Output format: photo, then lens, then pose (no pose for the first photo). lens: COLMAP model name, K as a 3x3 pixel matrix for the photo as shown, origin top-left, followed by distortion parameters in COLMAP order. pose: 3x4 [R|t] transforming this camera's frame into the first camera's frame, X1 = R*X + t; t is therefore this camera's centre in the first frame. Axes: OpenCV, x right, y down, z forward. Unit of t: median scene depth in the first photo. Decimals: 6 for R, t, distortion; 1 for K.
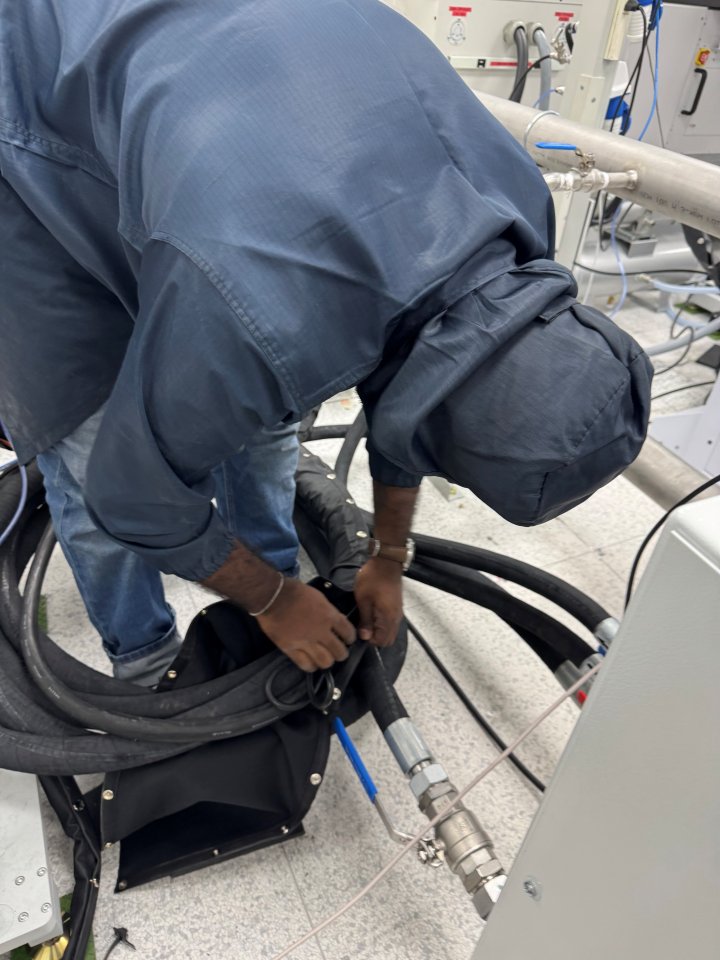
lens RADIAL K [[710.3, 0, 363.8], [0, 710.3, 484.4], [0, 0, 1]] dist [0.024619, -0.020990]
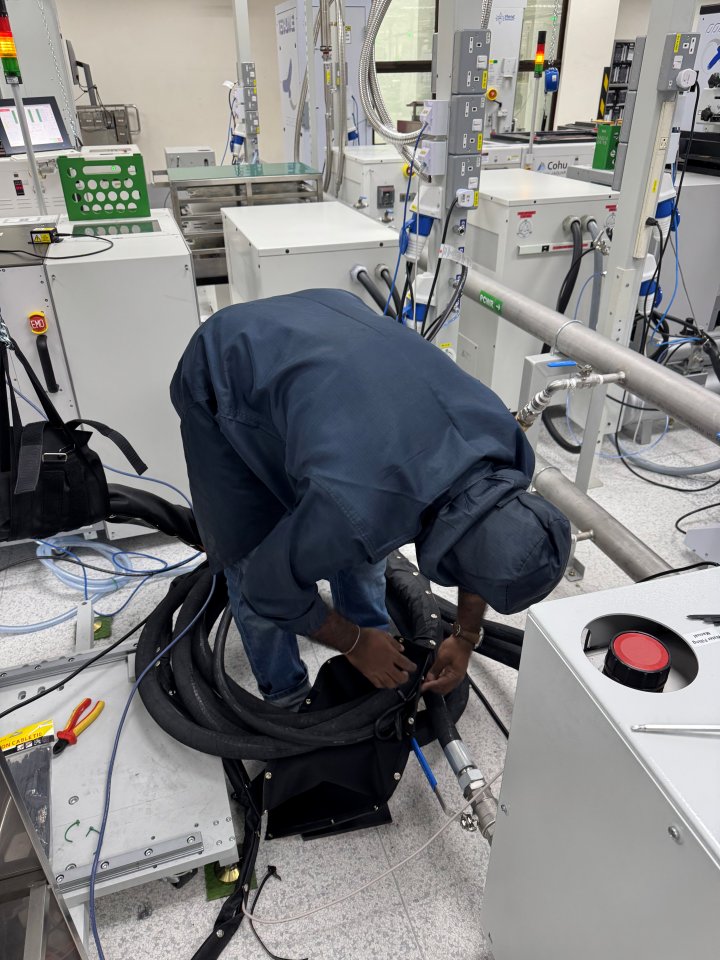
lens RADIAL K [[710.3, 0, 364.7], [0, 710.3, 477.2], [0, 0, 1]] dist [0.024619, -0.020990]
pose [[0.988019, -0.002843, -0.154305, 0.096599], [-0.018189, 0.990717, -0.134717, -0.014513], [0.153256, 0.135910, 0.978796, -0.576806]]
